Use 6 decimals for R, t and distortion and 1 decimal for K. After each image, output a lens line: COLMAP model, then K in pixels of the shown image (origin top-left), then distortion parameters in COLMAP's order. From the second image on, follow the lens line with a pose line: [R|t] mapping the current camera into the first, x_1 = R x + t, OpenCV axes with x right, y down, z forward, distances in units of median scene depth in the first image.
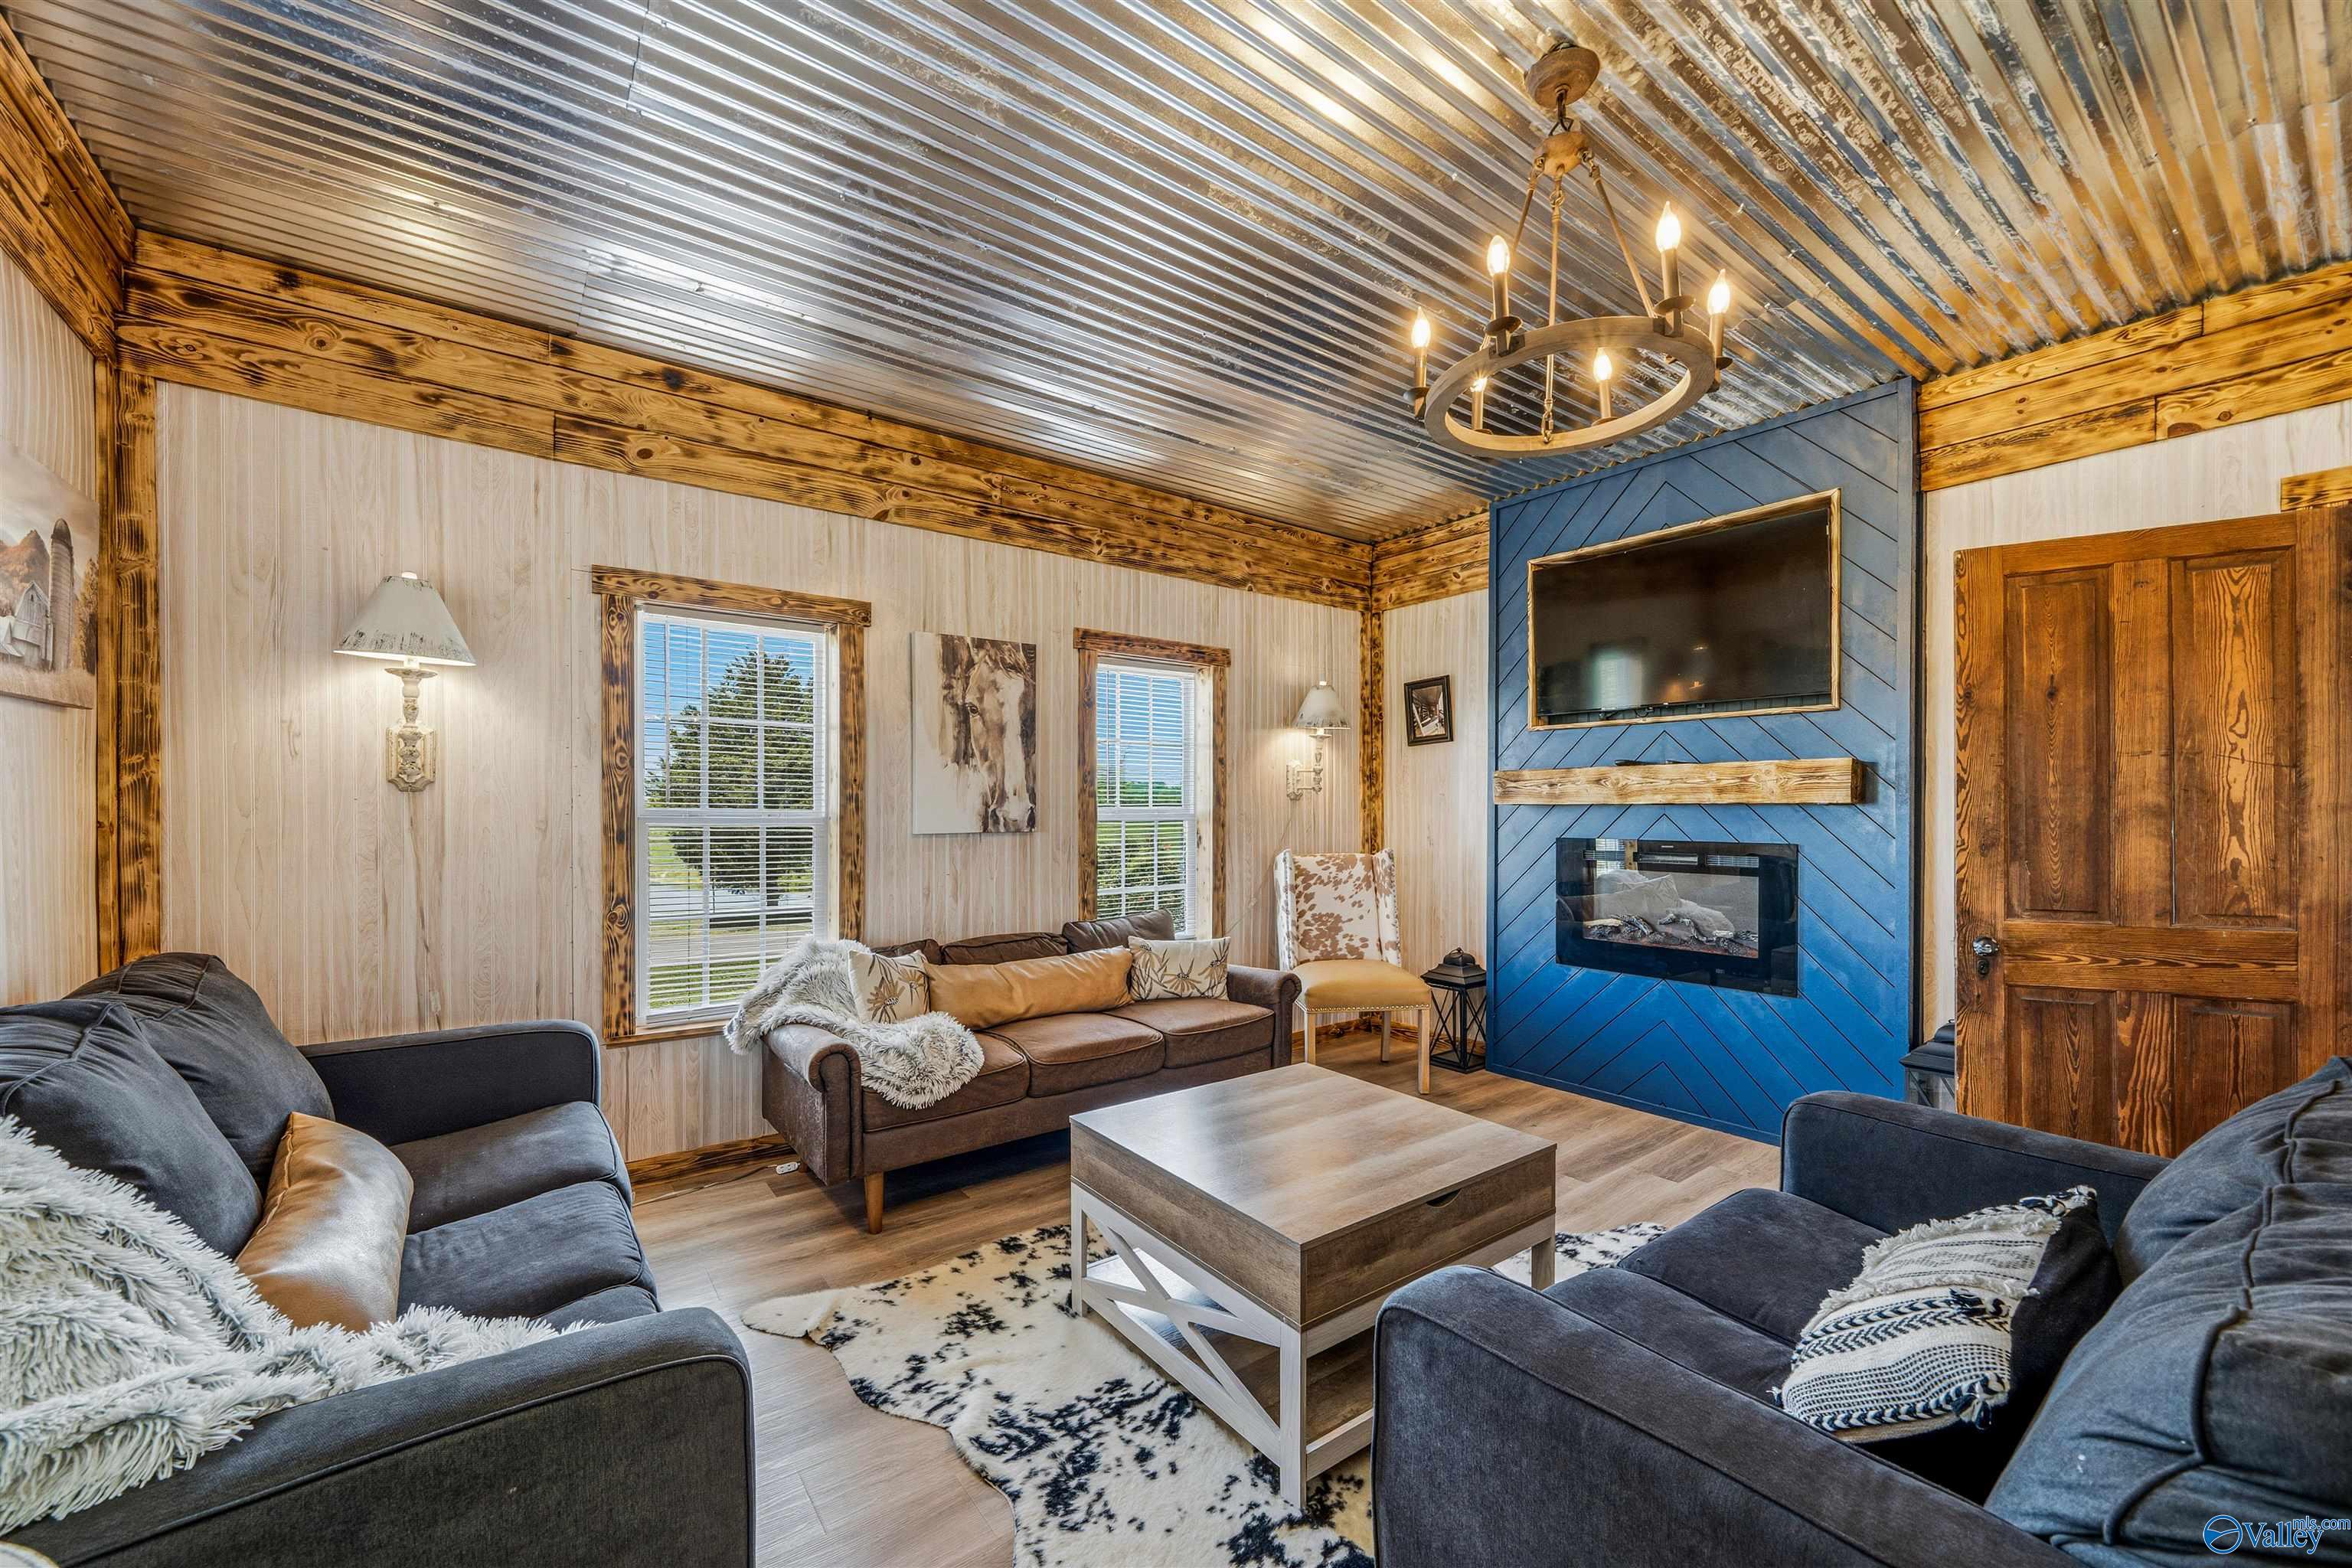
lens RADIAL K [[913.0, 0, 1173.4], [0, 913.0, 803.8], [0, 0, 1]] dist [-0.002370, -0.000223]
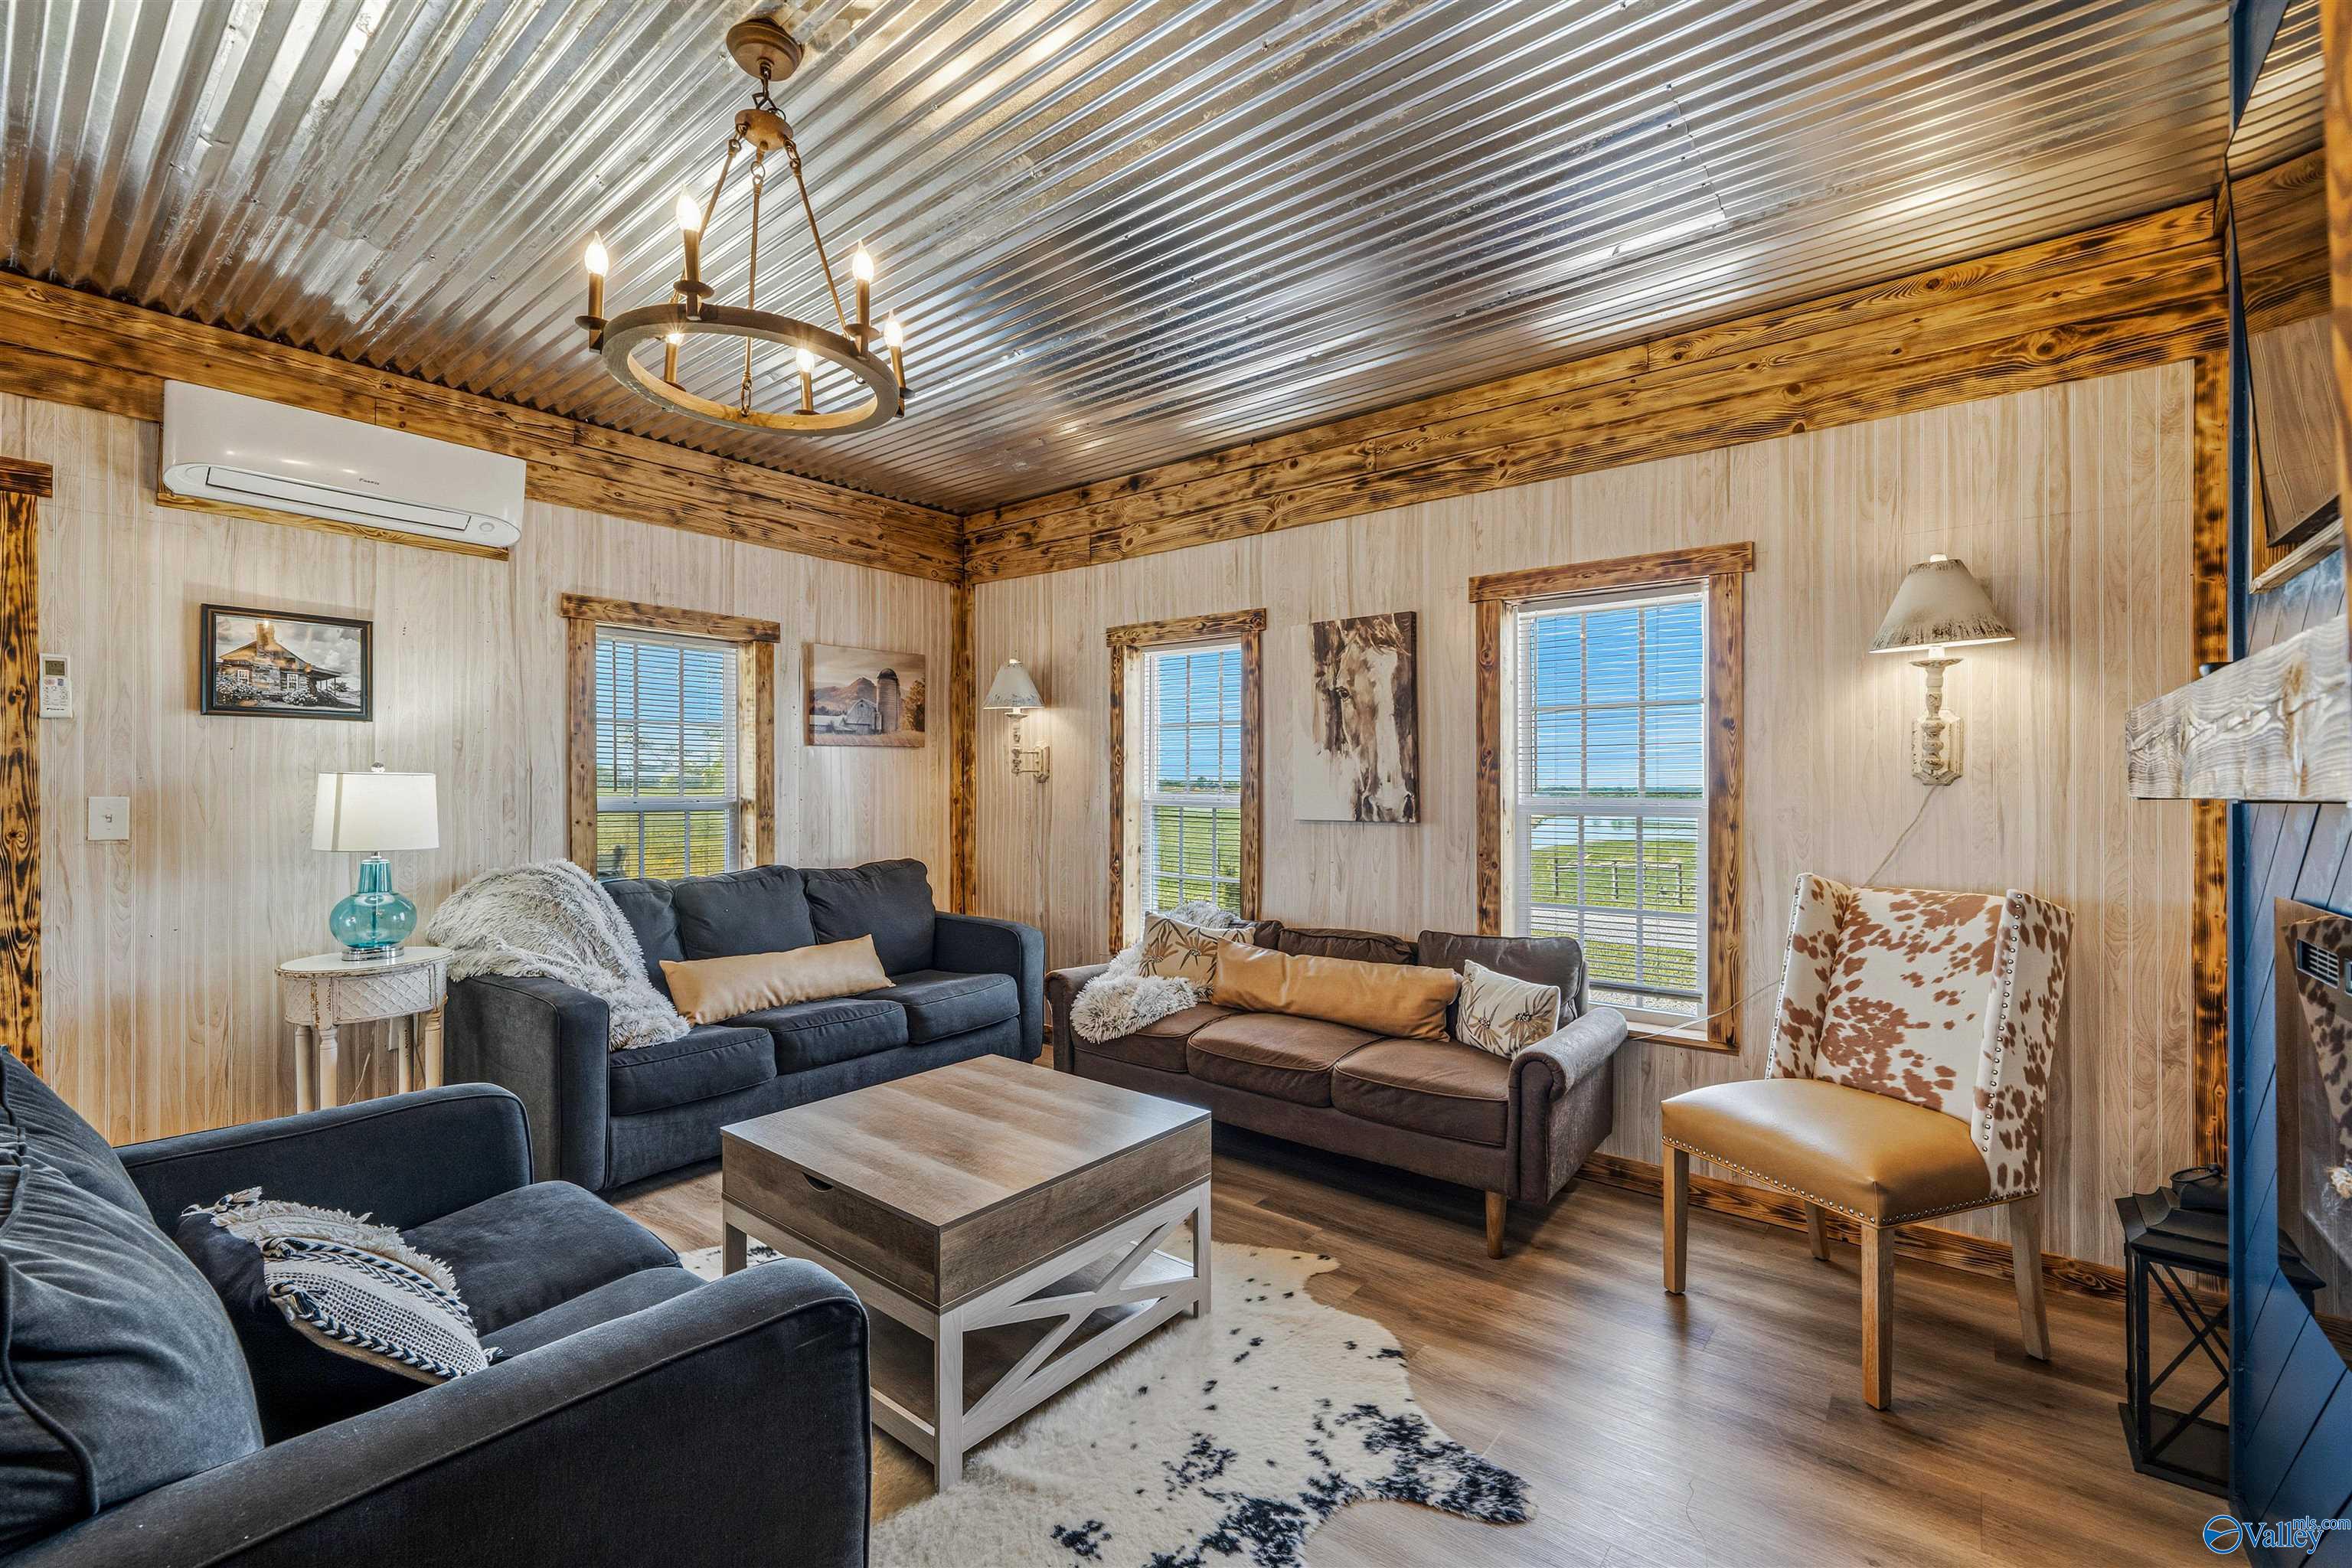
lens RADIAL K [[980.5, 0, 1171.1], [0, 980.5, 771.3], [0, 0, 1]] dist [0.000269, 0.000057]
pose [[0.253876, -0.015064, -0.967119, 0.728971], [-0.001759, 0.999870, -0.016036, -0.003638], [0.967235, 0.005773, 0.253817, 0.550741]]
